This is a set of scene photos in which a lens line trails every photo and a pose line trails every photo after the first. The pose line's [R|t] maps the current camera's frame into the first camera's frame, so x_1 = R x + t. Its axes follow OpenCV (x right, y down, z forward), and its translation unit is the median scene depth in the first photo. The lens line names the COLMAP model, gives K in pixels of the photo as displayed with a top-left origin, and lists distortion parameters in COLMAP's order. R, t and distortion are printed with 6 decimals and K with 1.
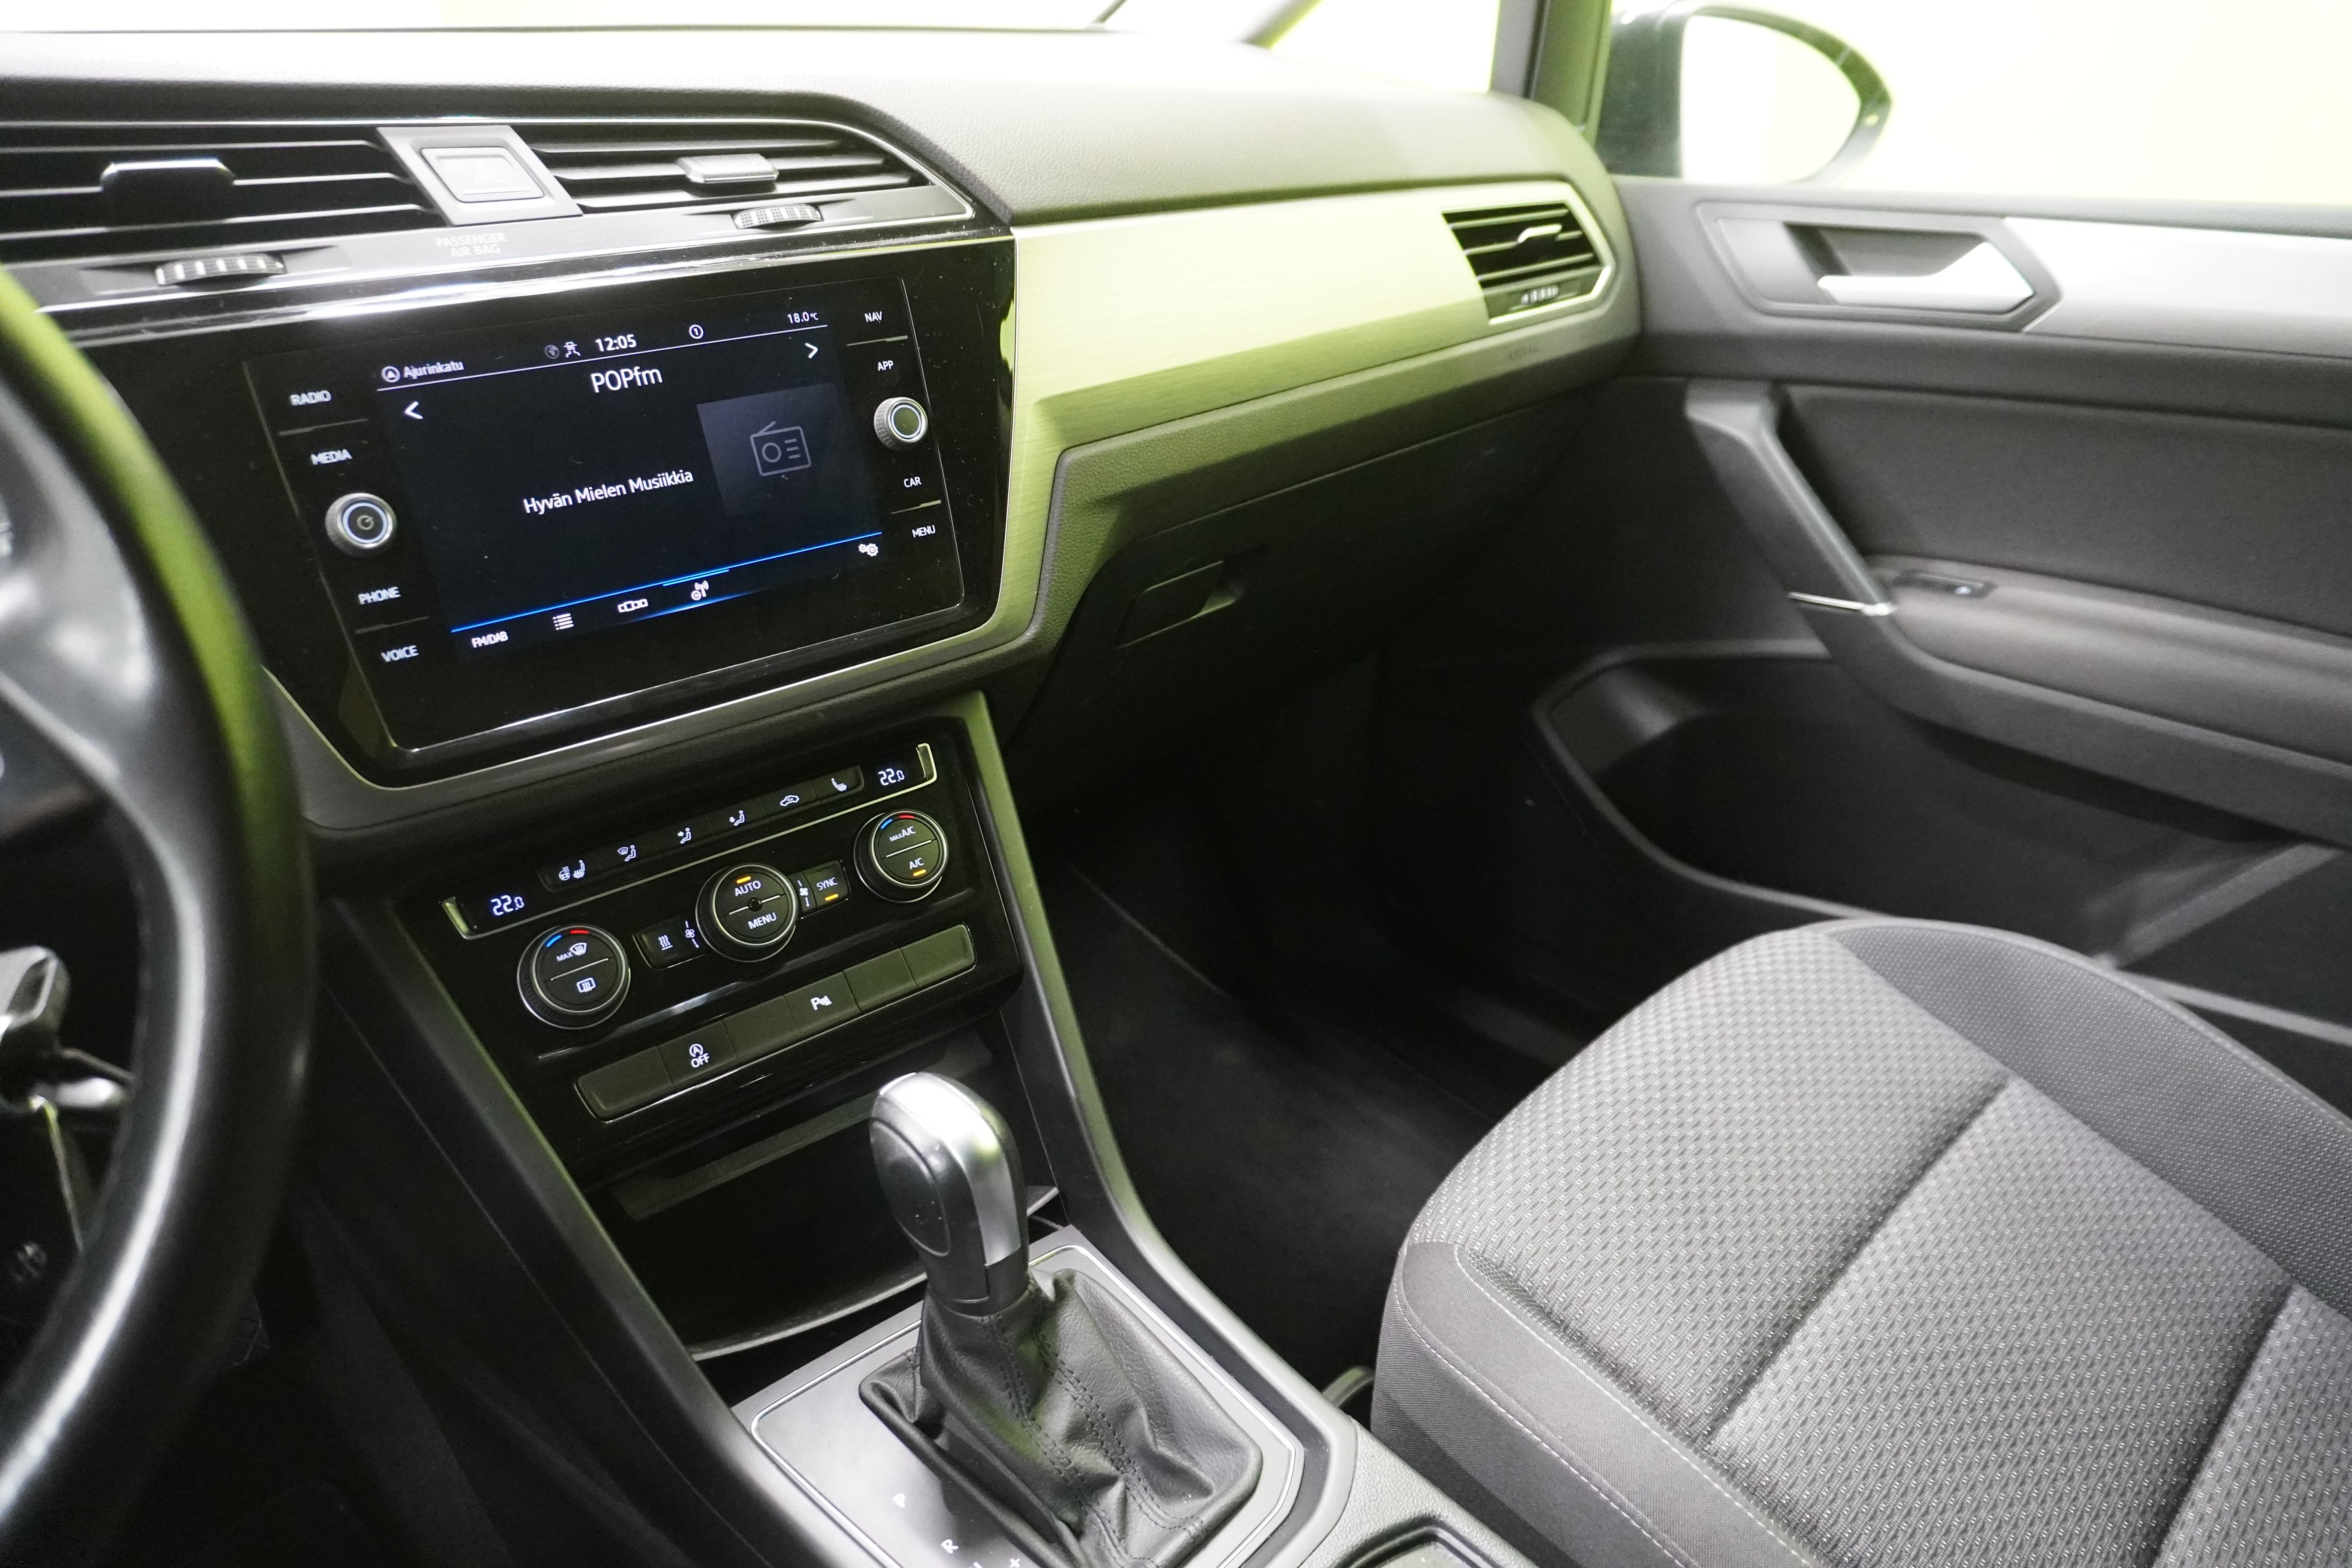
lens RADIAL K [[1617.1, 0, 1164.7], [0, 1617.1, 794.5], [0, 0, 1]] dist [-0.011180, 0.007882]
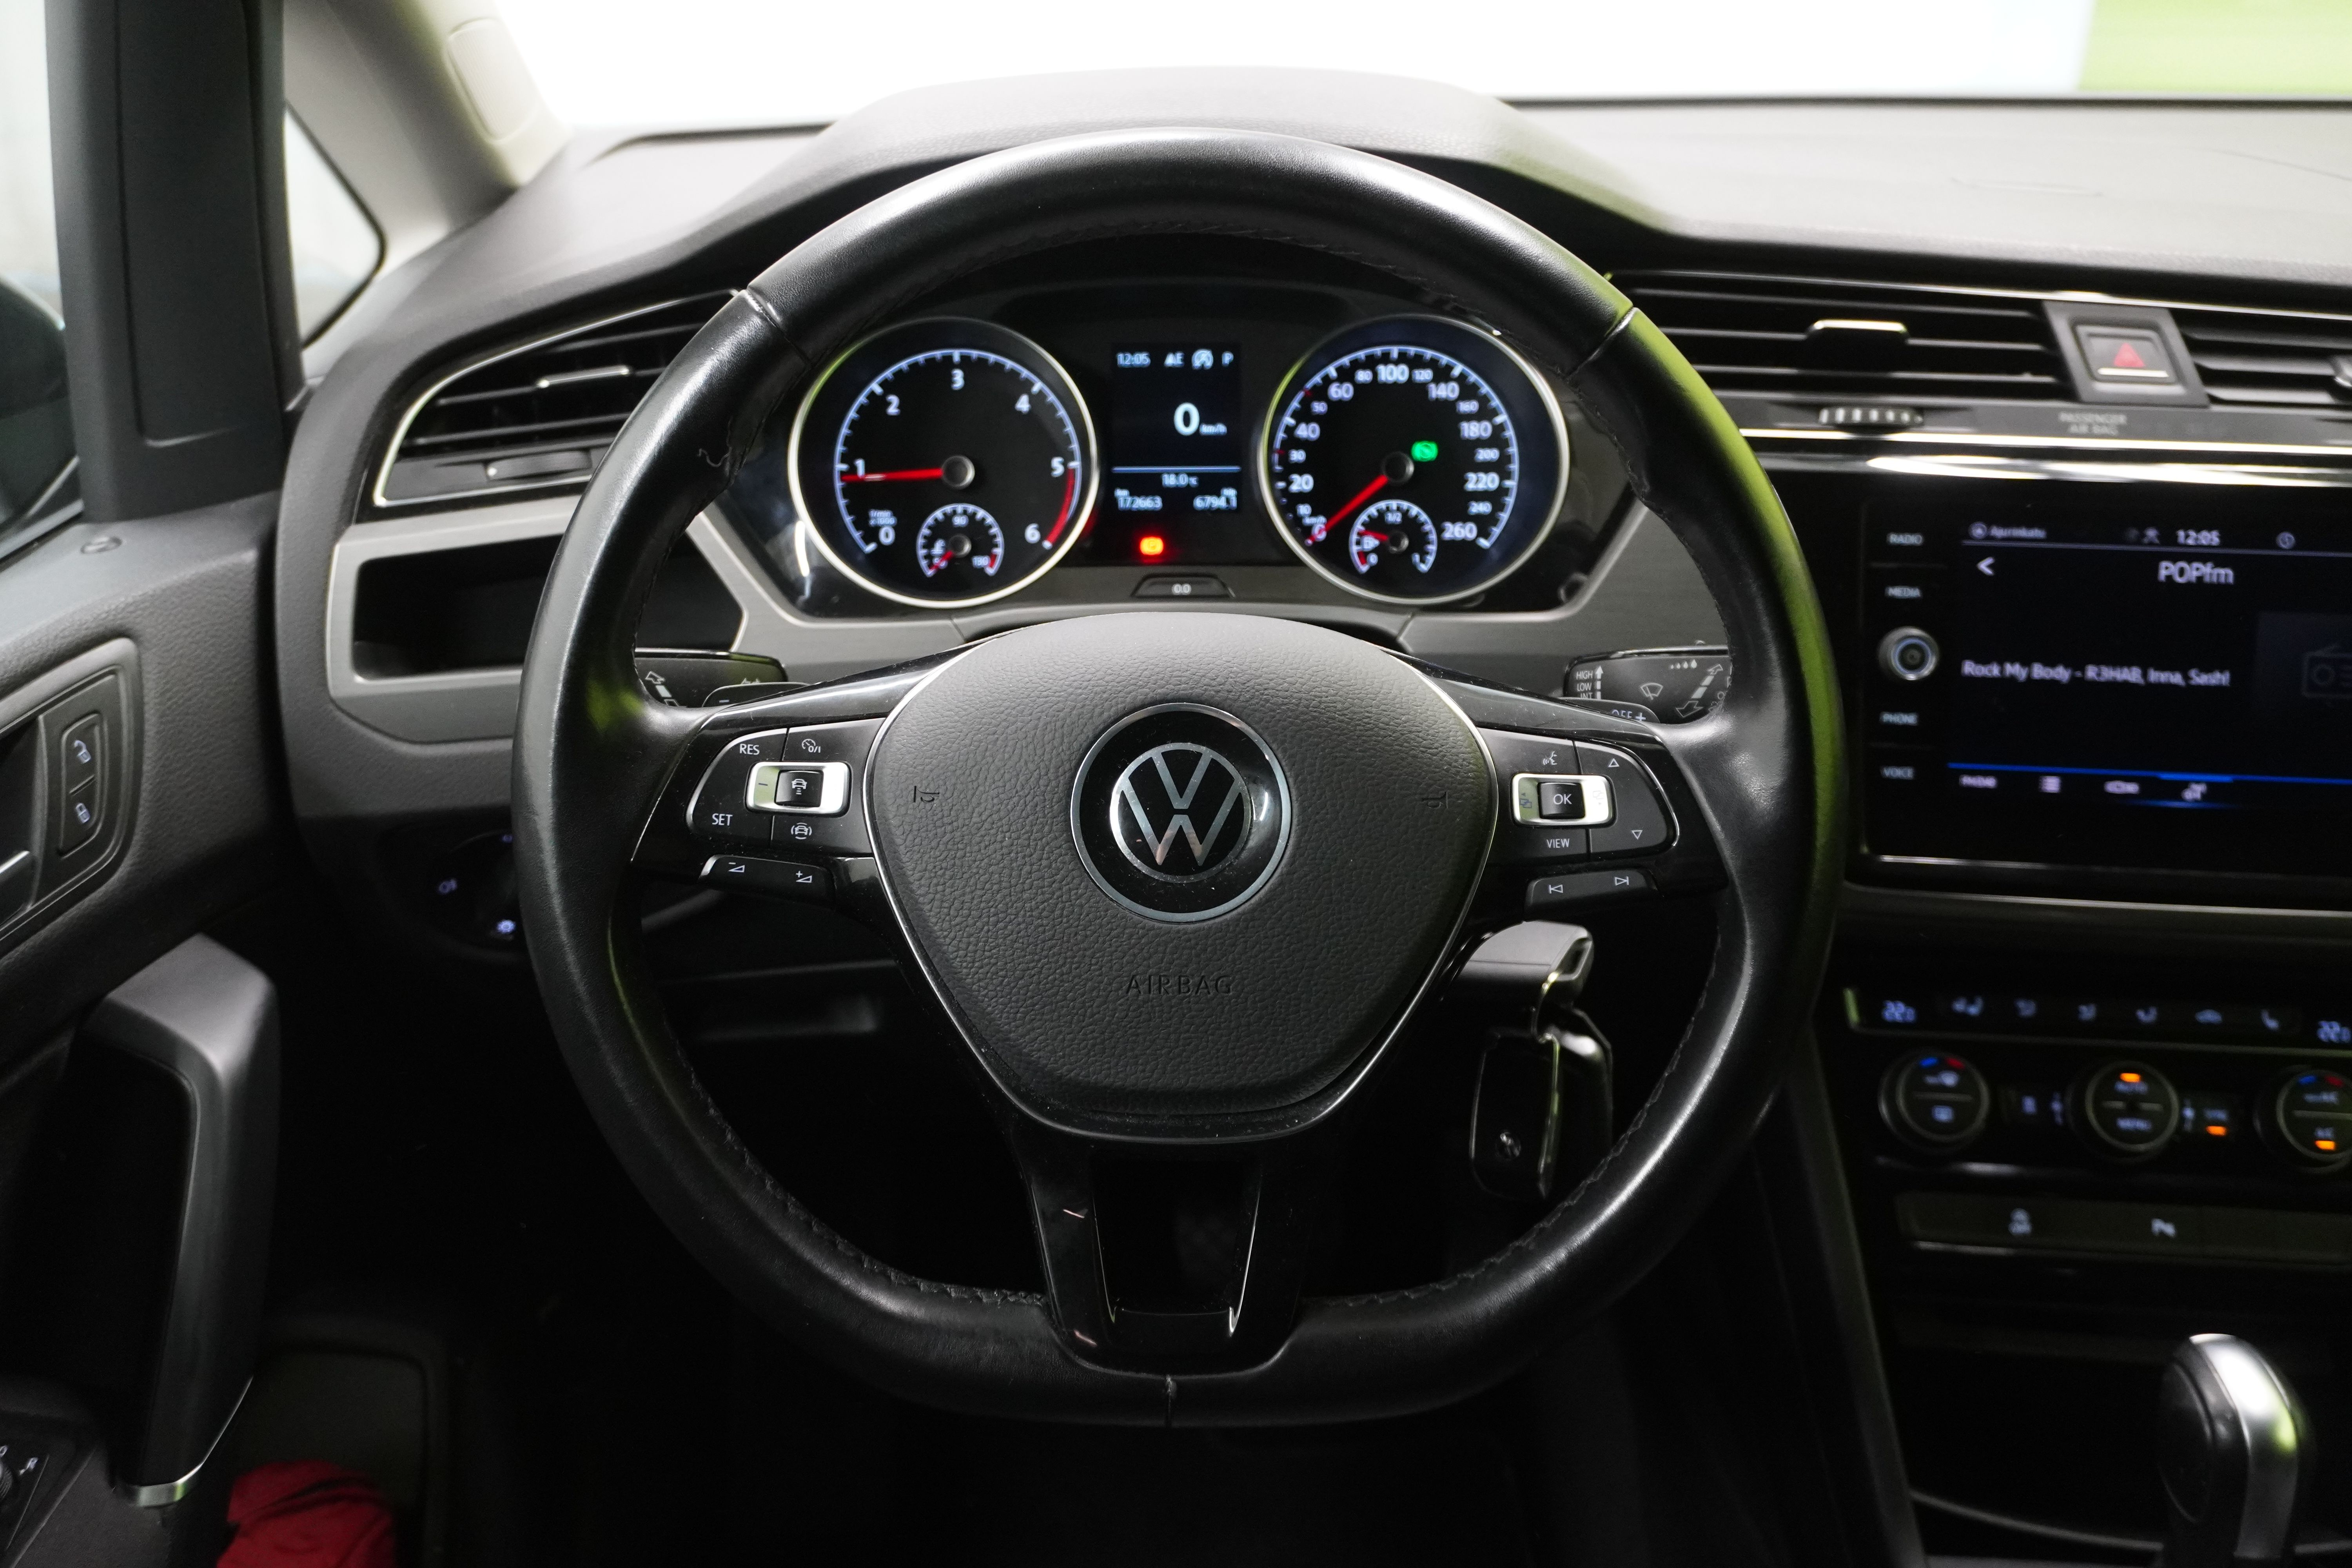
lens RADIAL K [[2029.2, 0, 1117.4], [0, 2029.2, 774.8], [0, 0, 1]] dist [-0.057788, 0.030215]
pose [[0.686144, 0.301337, -0.662120, 0.070017], [-0.321974, 0.941966, 0.095042, -0.040641], [0.652334, 0.147972, 0.743347, -0.352710]]
